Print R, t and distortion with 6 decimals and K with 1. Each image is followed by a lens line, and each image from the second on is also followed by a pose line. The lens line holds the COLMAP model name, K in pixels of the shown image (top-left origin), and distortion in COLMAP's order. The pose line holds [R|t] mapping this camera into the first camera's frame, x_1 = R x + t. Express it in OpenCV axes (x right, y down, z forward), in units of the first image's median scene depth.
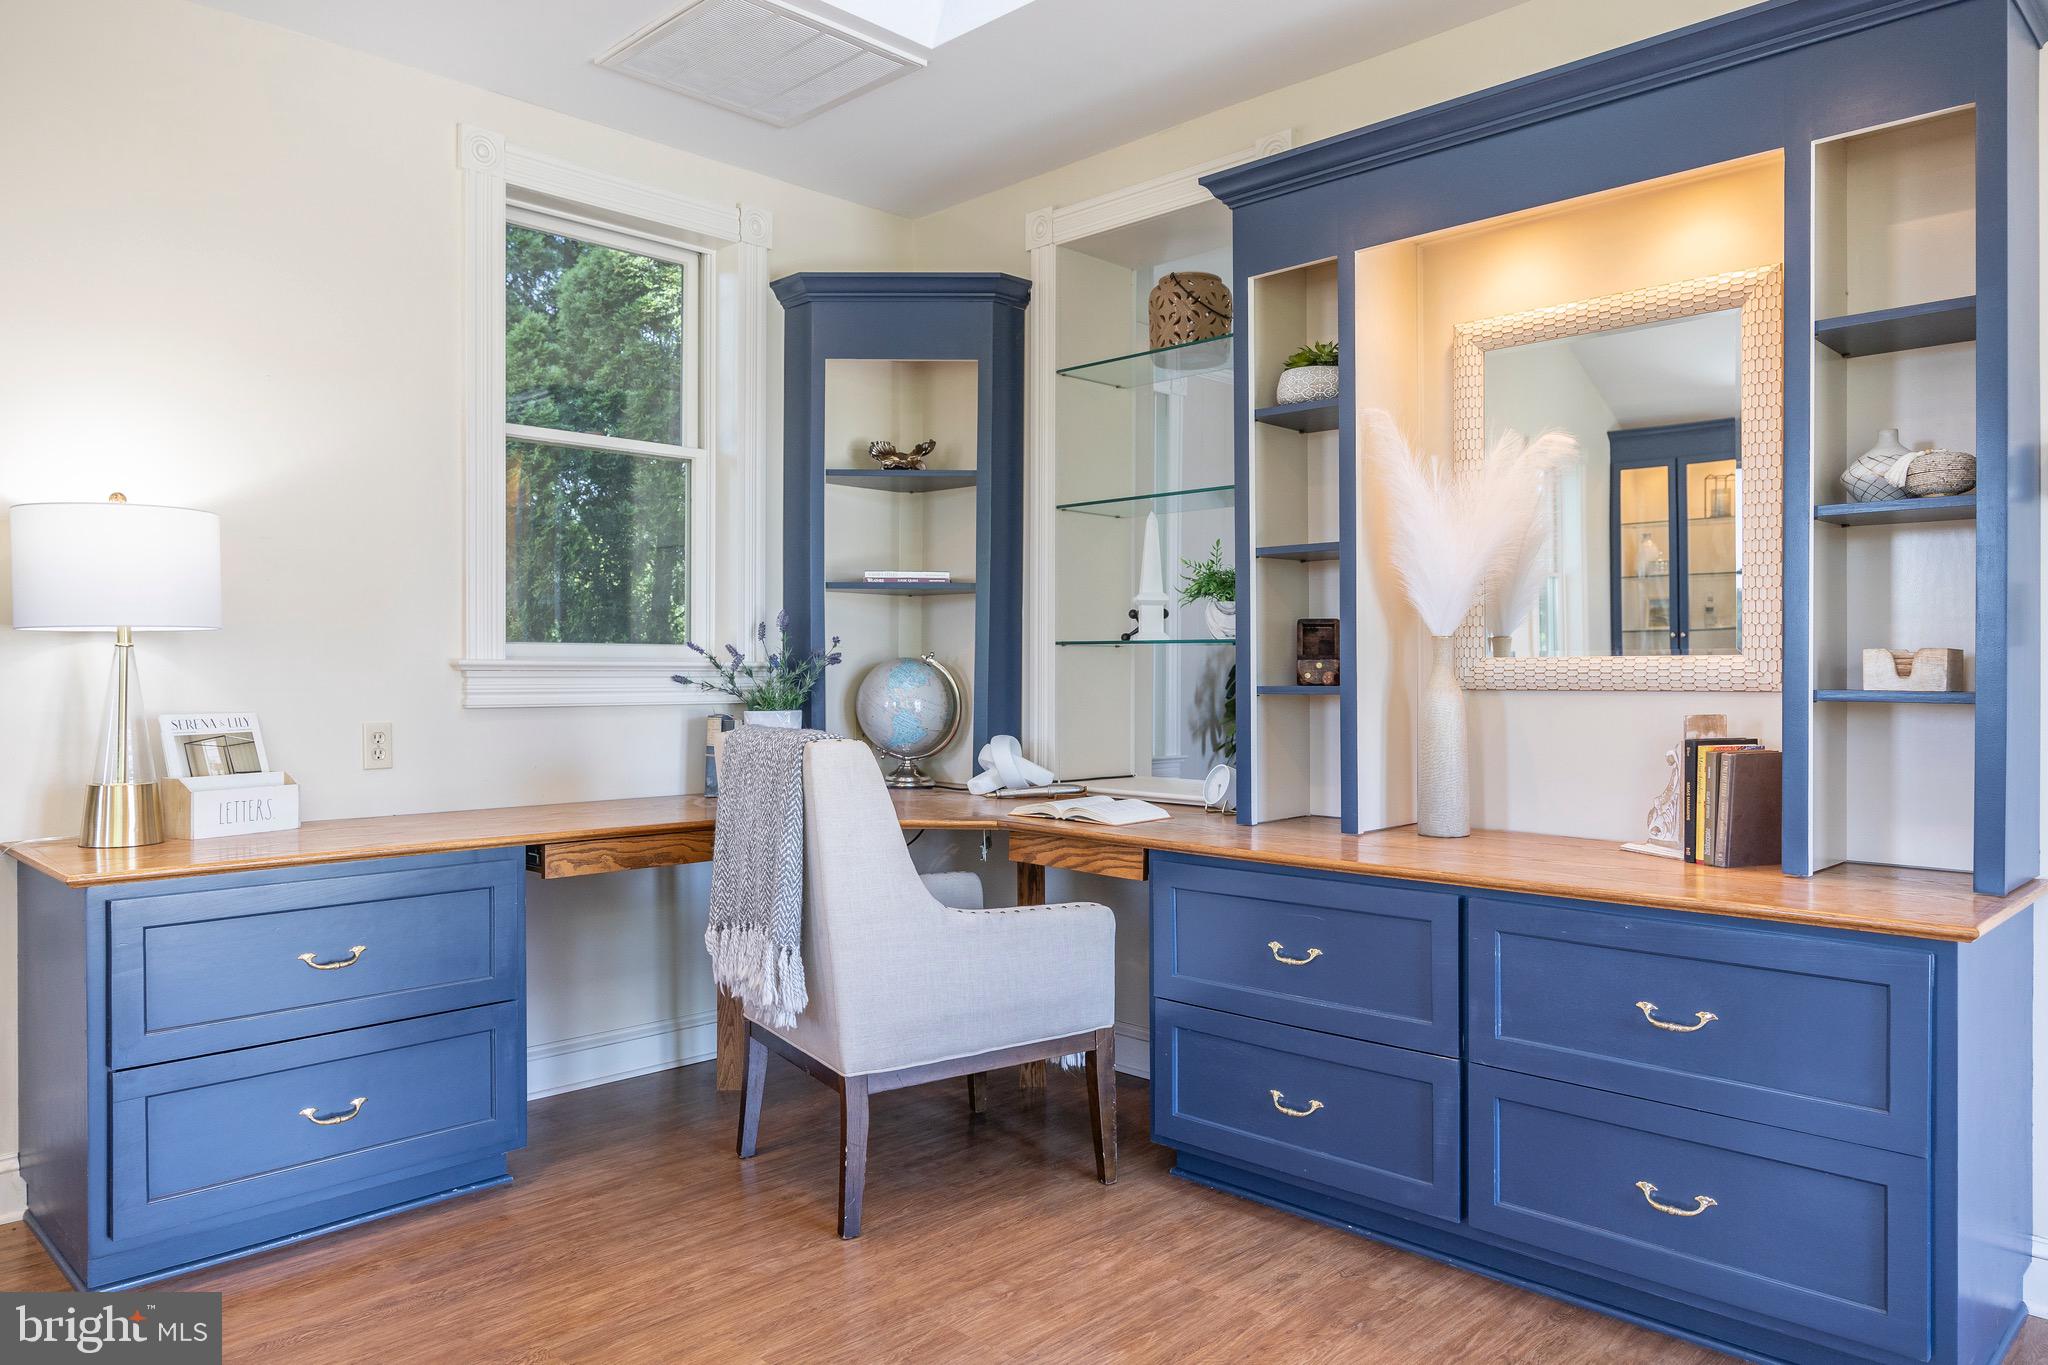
lens RADIAL K [[1376.1, 0, 1024.9], [0, 1376.1, 683.2], [0, 0, 1]] dist [0.008120, 0.001344]
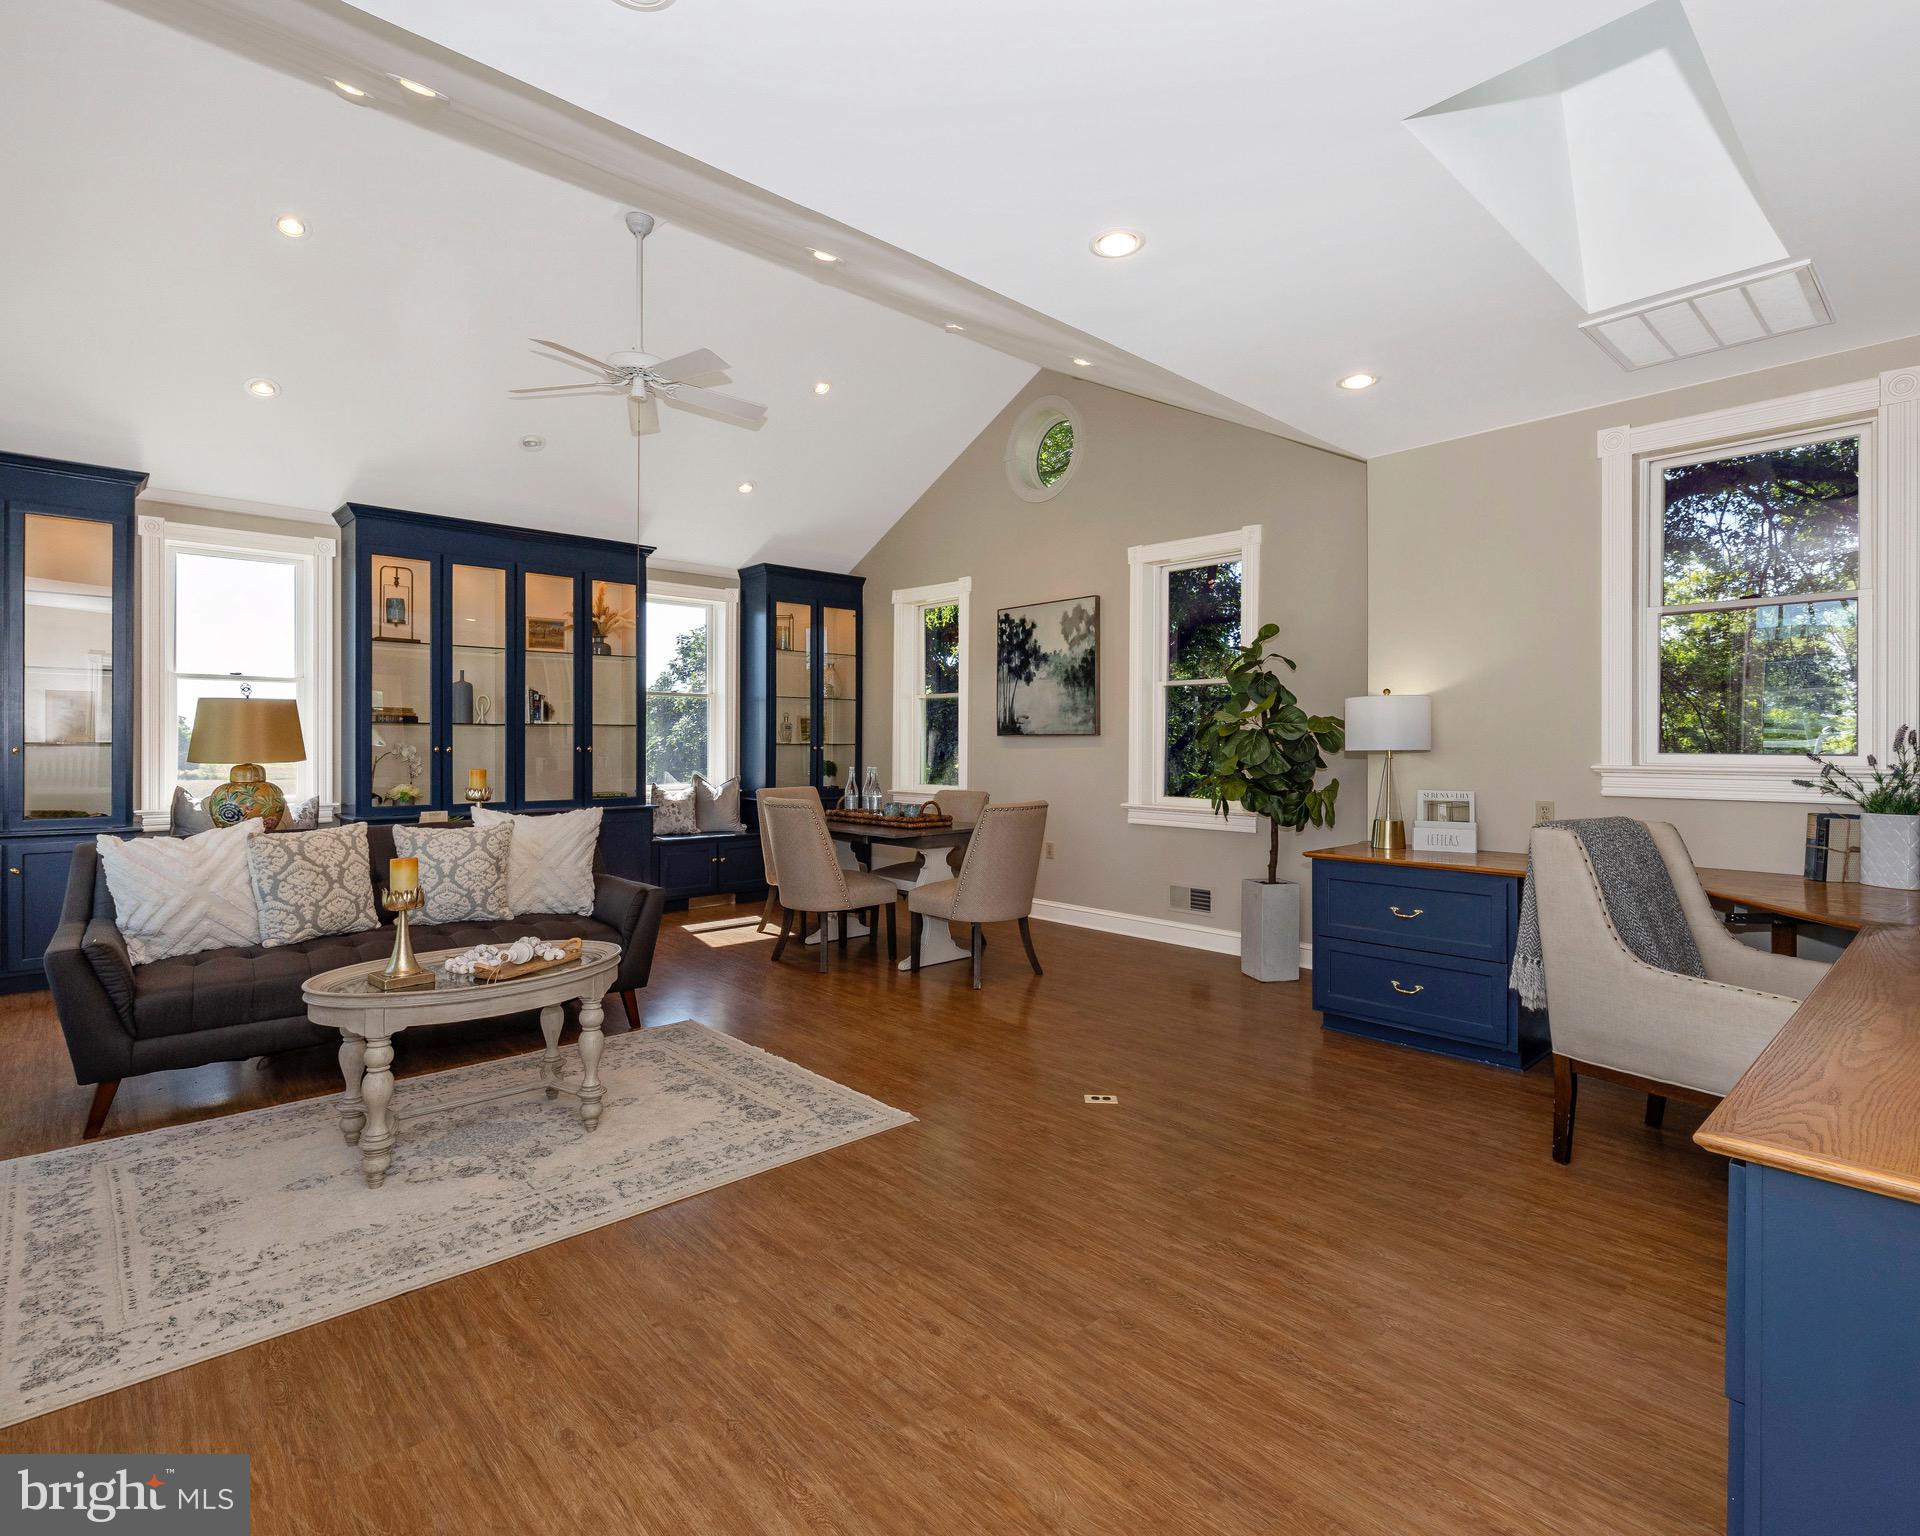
lens RADIAL K [[969.1, 0, 961.4], [0, 969.1, 755.0], [0, 0, 1]] dist [0.002710, -0.000009]
pose [[-0.053716, 0.012061, -0.998483, 0.974380], [-0.007202, 0.999896, 0.012466, -0.048558], [0.998530, 0.007860, -0.053624, 0.415189]]
